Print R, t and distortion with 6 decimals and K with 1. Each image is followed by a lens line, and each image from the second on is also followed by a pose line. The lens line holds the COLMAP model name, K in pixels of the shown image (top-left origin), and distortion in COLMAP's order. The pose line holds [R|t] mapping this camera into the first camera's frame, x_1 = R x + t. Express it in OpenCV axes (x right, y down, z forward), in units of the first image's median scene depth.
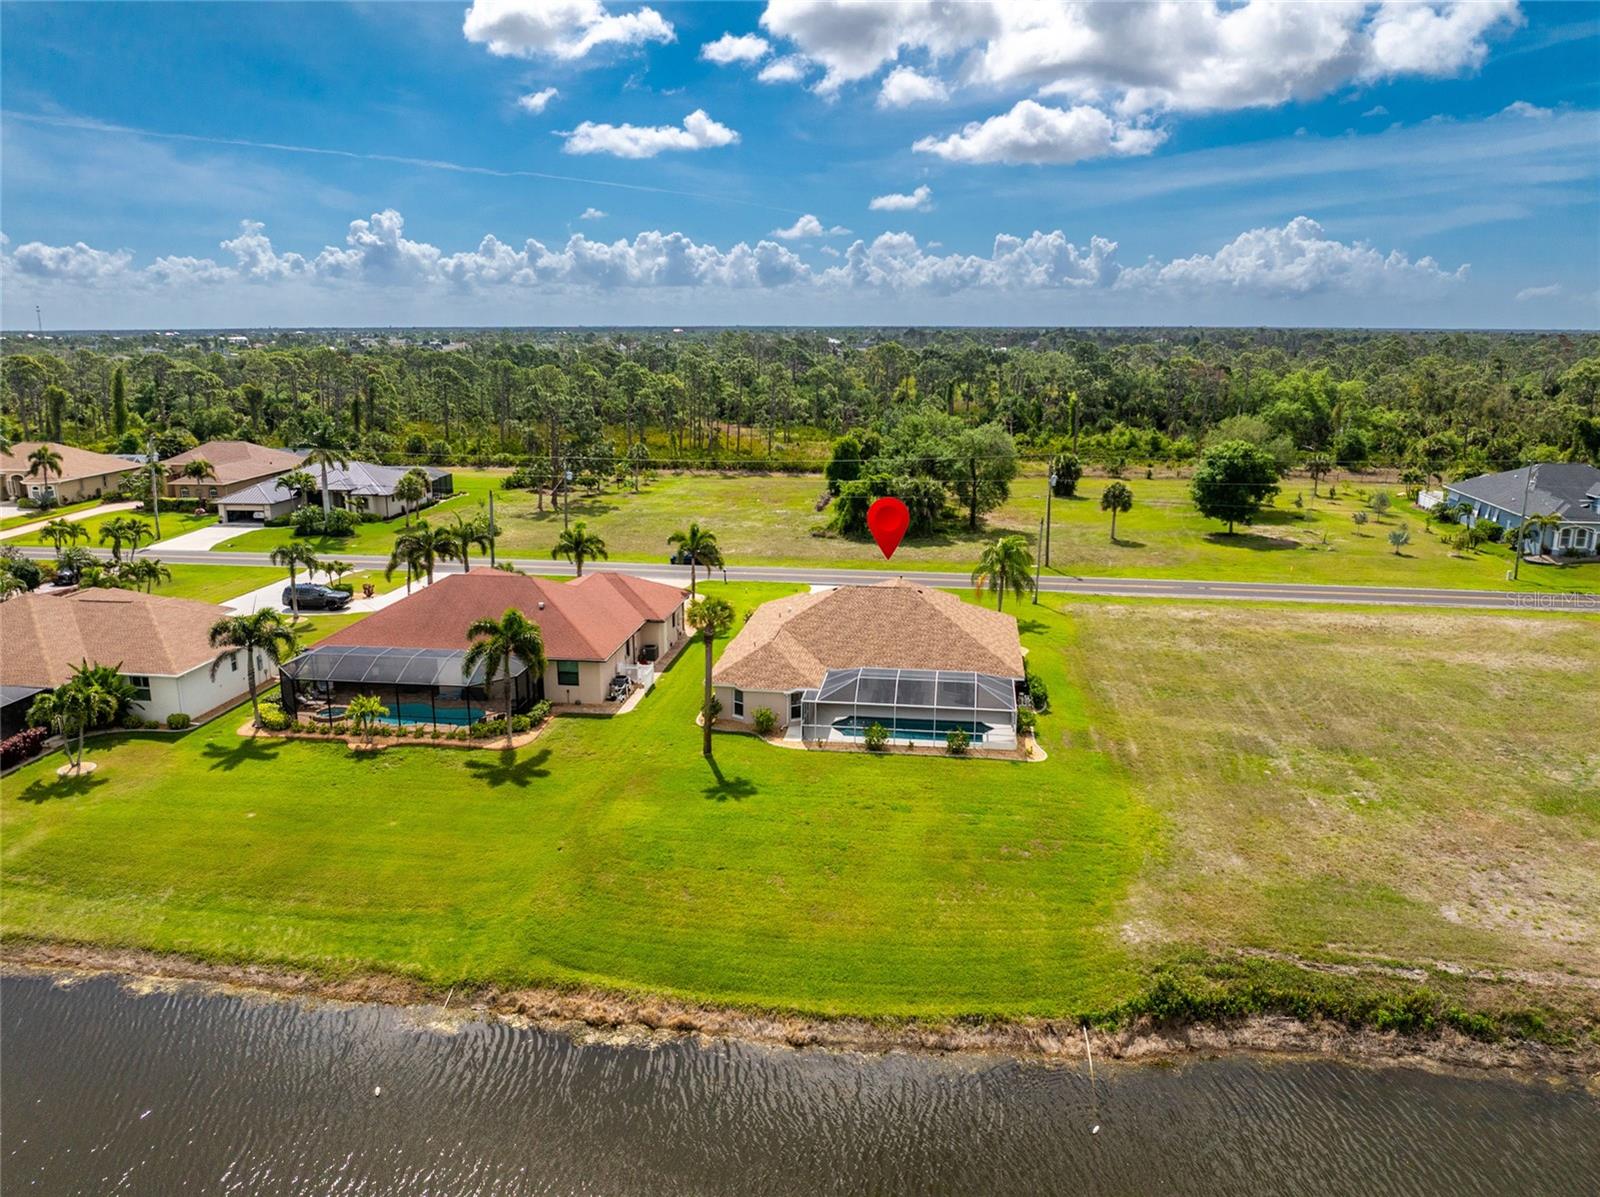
lens RADIAL K [[1163.8, 0, 803.1], [0, 1163.8, 546.6], [0, 0, 1]] dist [-0.039395, 0.007156]
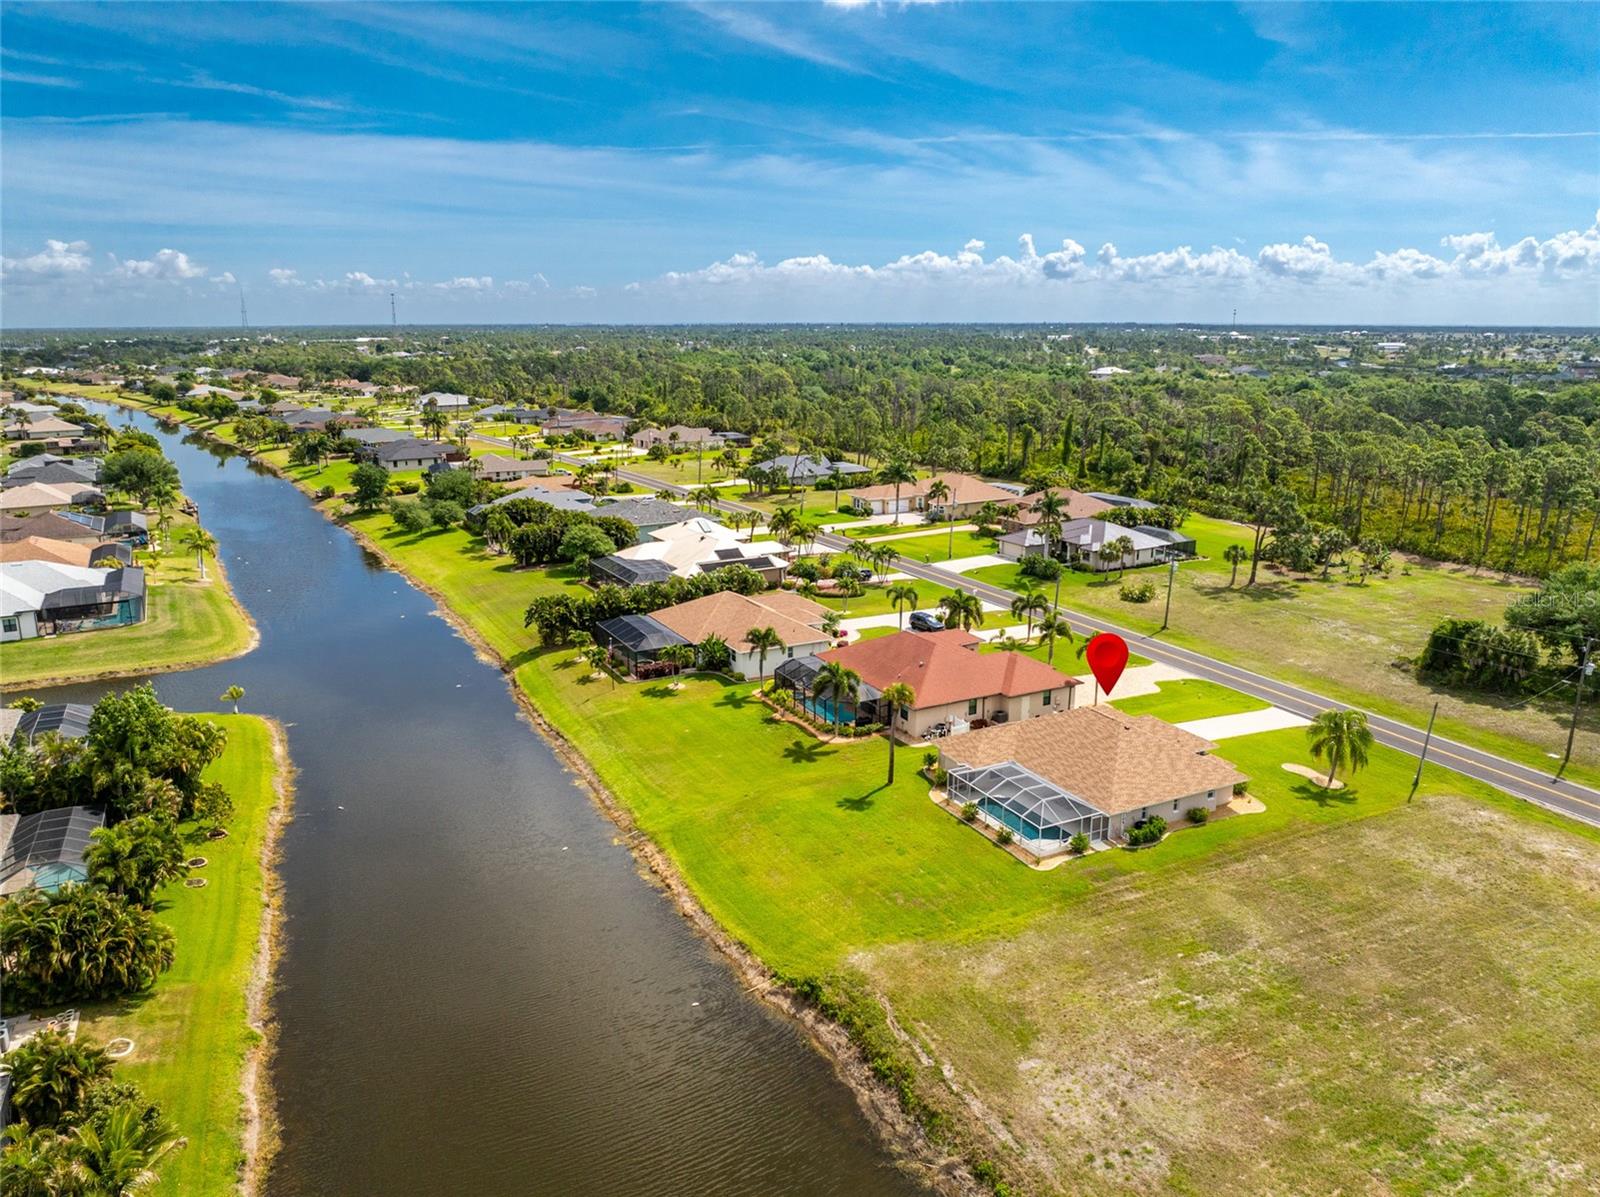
lens RADIAL K [[1134.4, 0, 804.5], [0, 1134.4, 560.6], [0, 0, 1]] dist [-0.038364, 0.001946]
pose [[0.570594, 0.169535, -0.803543, 0.958712], [-0.152548, 0.983311, 0.099140, -0.230733], [0.806940, 0.066010, 0.586933, 0.010834]]
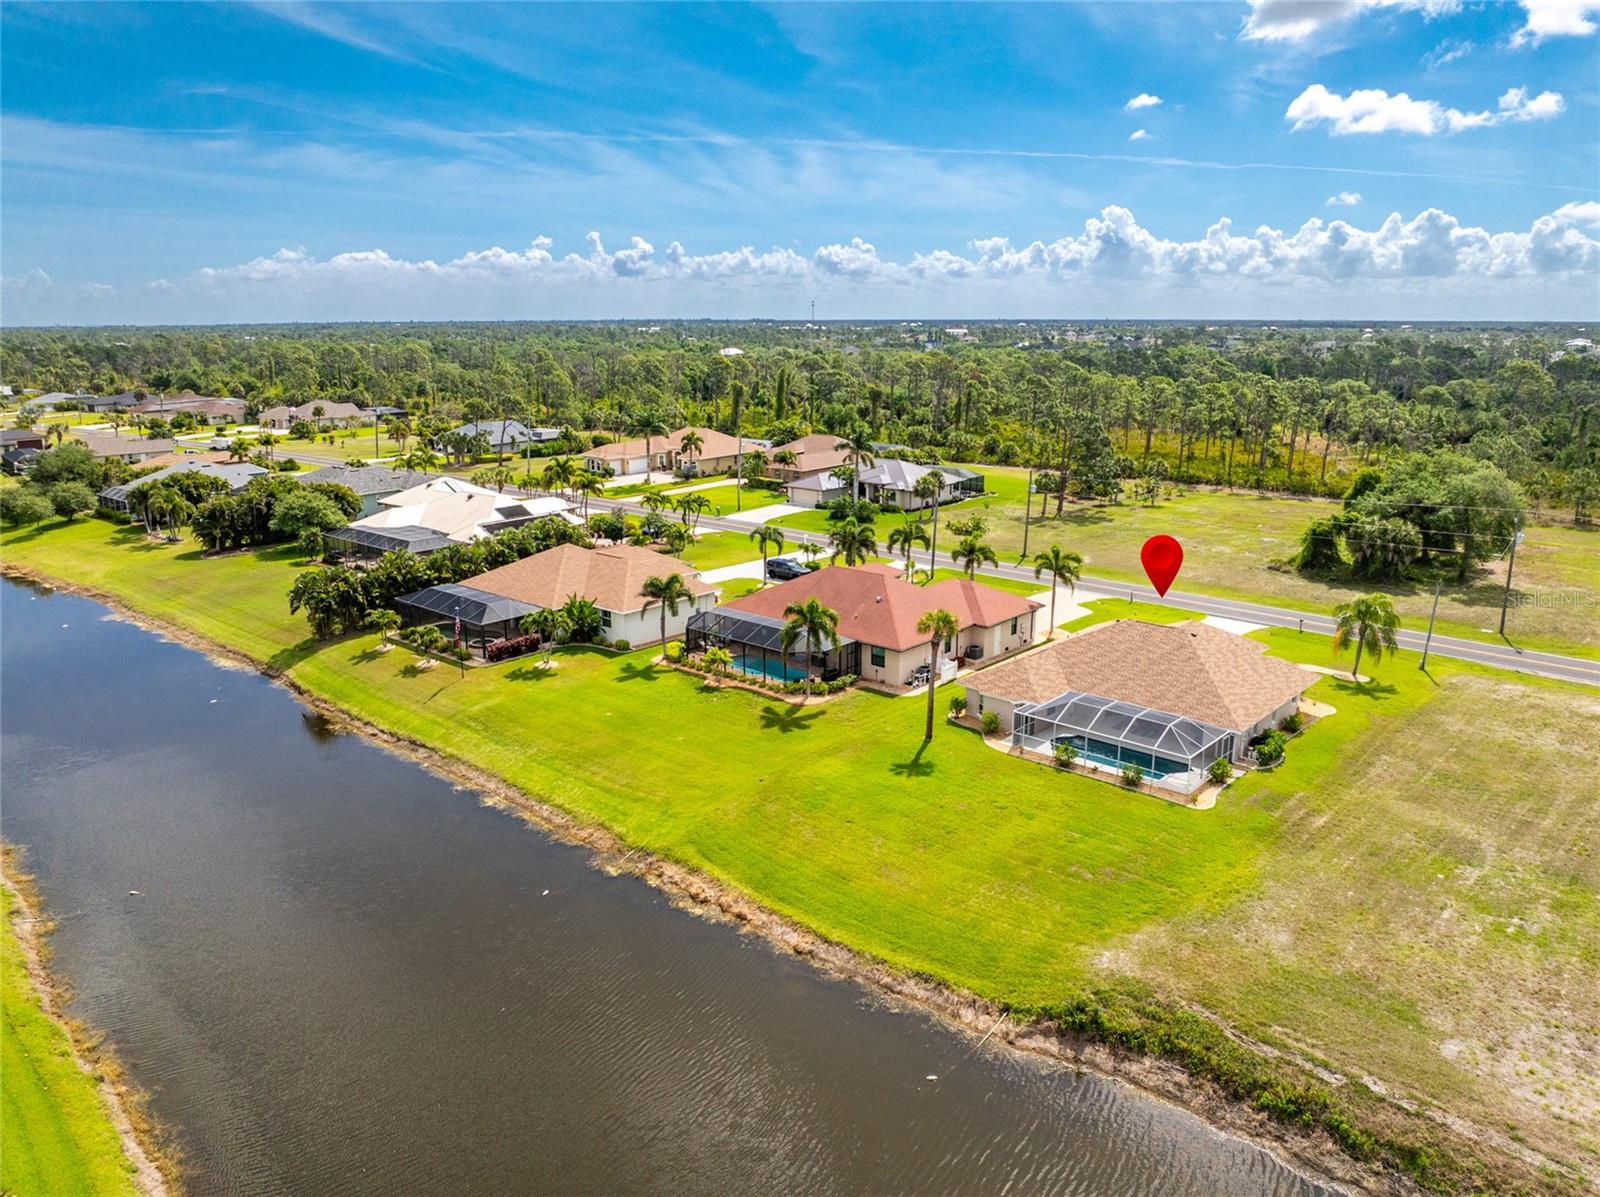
lens RADIAL K [[1134.4, 0, 804.5], [0, 1134.4, 560.6], [0, 0, 1]] dist [-0.038364, 0.001946]
pose [[0.826213, 0.116231, -0.551237, 0.417312], [-0.103361, 0.993150, 0.054489, -0.053626], [0.553794, 0.011957, 0.832568, -0.049168]]
